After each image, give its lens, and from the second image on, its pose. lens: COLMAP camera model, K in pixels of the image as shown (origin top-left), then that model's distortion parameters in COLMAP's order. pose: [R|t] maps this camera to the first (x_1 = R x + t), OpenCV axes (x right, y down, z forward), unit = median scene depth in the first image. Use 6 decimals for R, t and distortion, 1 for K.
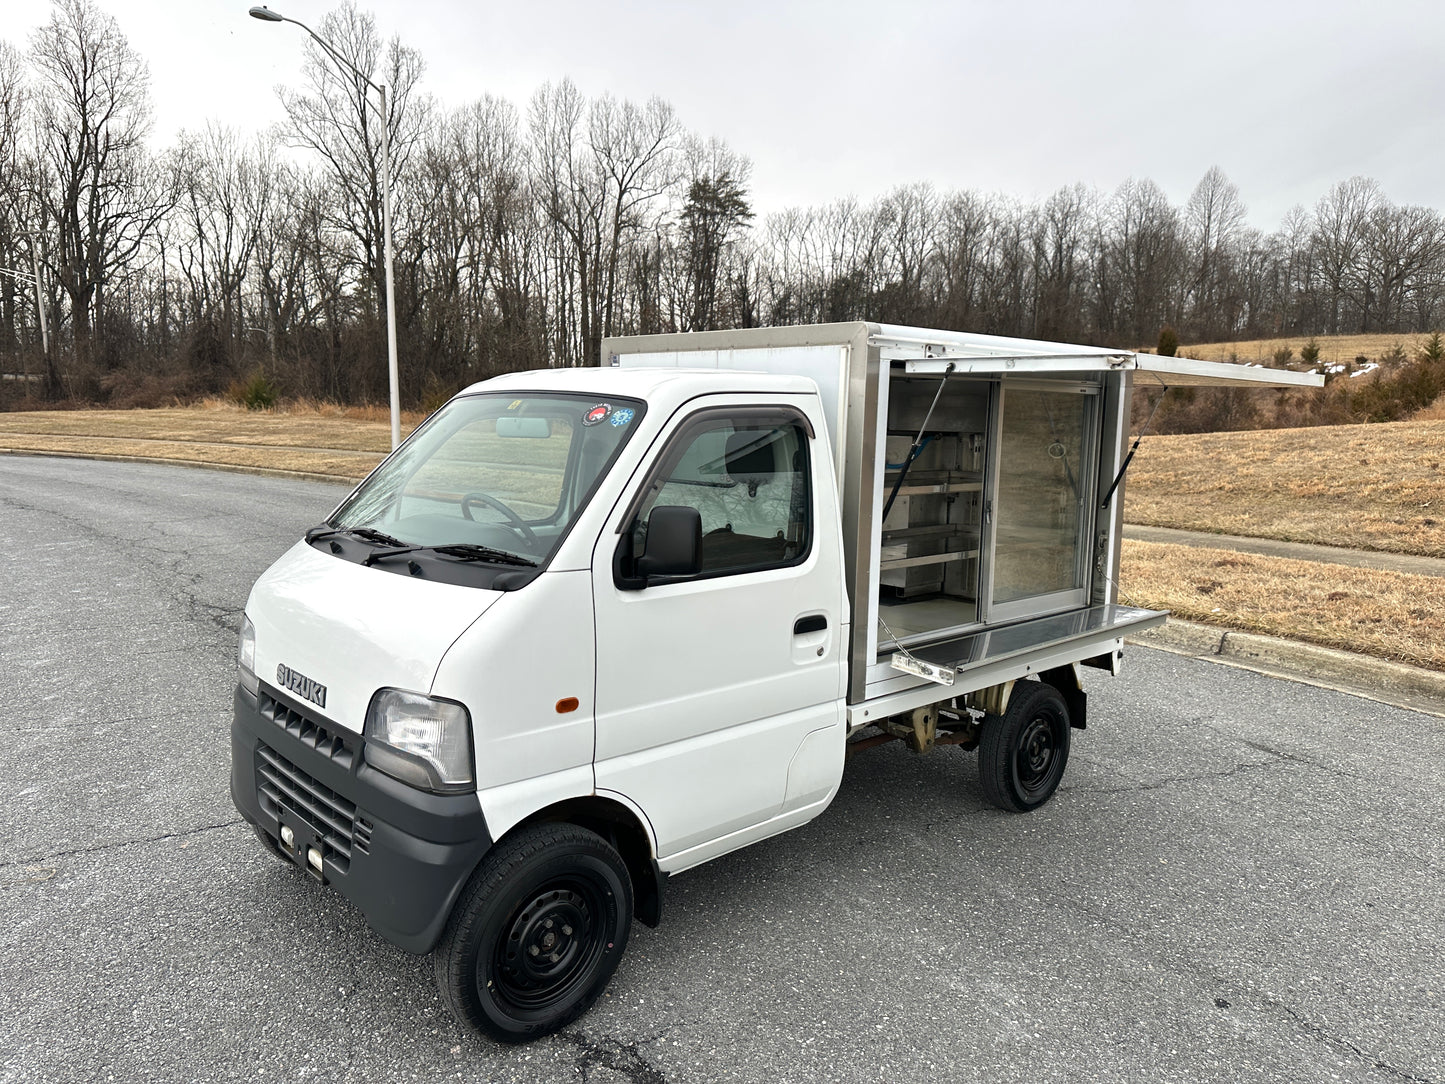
lens RADIAL K [[1028.0, 0, 722.6], [0, 1028.0, 535.0], [0, 0, 1]] dist [0.027722, -0.031702]
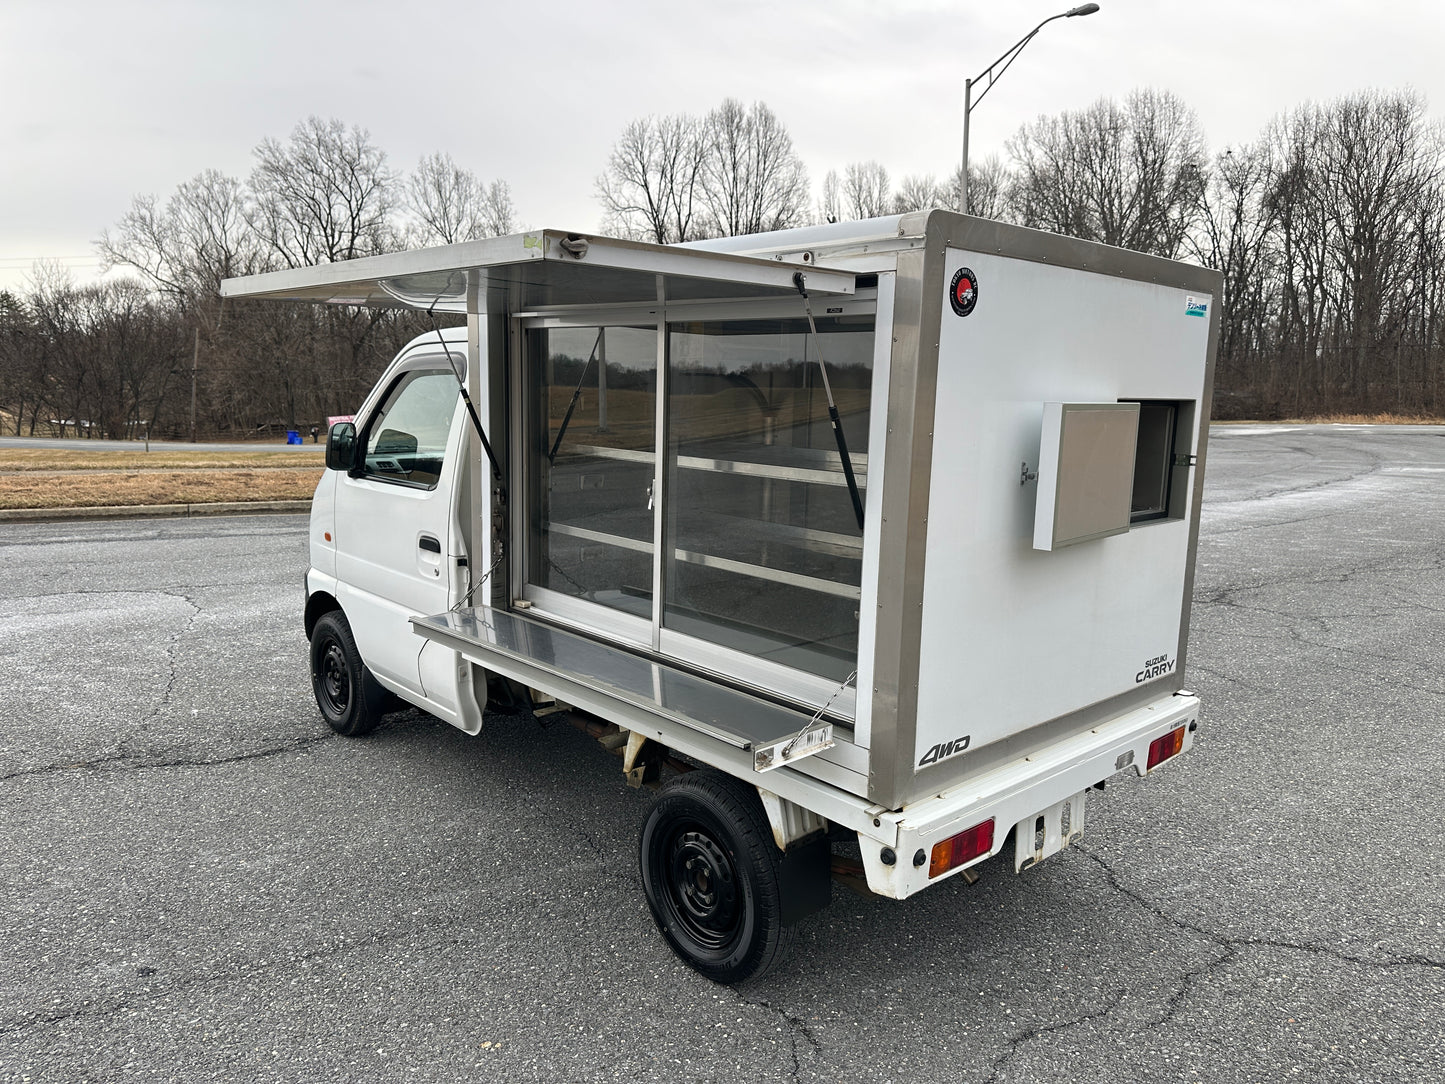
lens RADIAL K [[1028.0, 0, 722.6], [0, 1028.0, 535.0], [0, 0, 1]] dist [0.027722, -0.031702]
pose [[-0.007295, 0.126565, -0.991932, 0.338216], [-0.142391, 0.981718, 0.126309, -0.031895], [0.989784, 0.142164, 0.010860, 0.360546]]
